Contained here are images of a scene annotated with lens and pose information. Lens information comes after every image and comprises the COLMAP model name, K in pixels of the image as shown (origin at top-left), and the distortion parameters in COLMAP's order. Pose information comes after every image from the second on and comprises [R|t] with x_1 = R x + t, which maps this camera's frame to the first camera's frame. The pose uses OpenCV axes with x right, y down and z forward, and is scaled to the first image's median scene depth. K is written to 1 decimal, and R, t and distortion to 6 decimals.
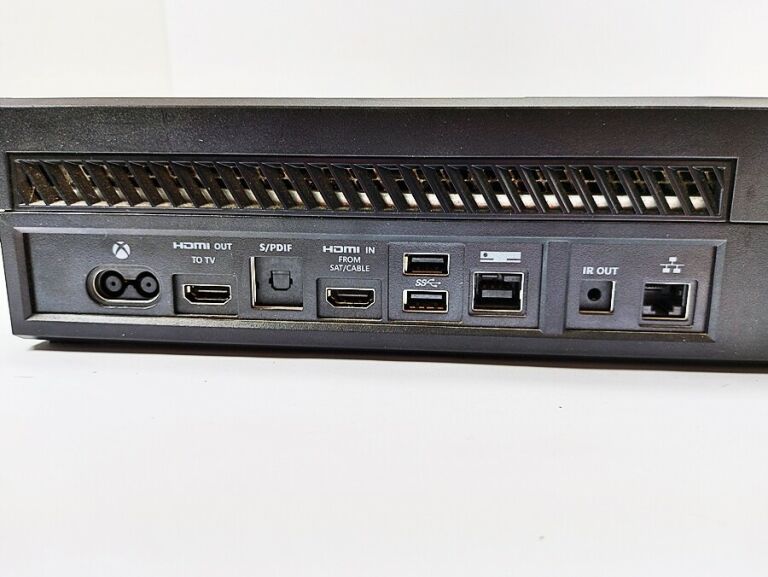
lens RADIAL K [[552.3, 0, 382.2], [0, 552.3, 265.2], [0, 0, 1]] dist [0.078335, -0.175009]
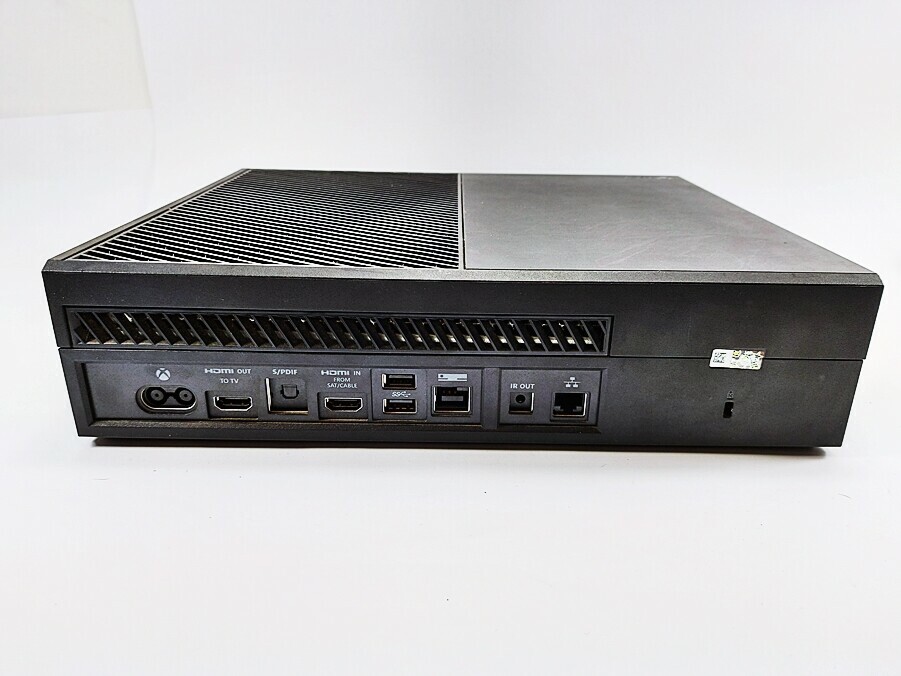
lens RADIAL K [[648.0, 0, 448.4], [0, 648.0, 310.6], [0, 0, 1]] dist [0.078335, -0.175009]
pose [[0.996692, -0.022753, 0.078017, 0.078209], [0.008522, 0.983976, 0.178100, -0.446863], [-0.080819, -0.176846, 0.980915, -0.528133]]
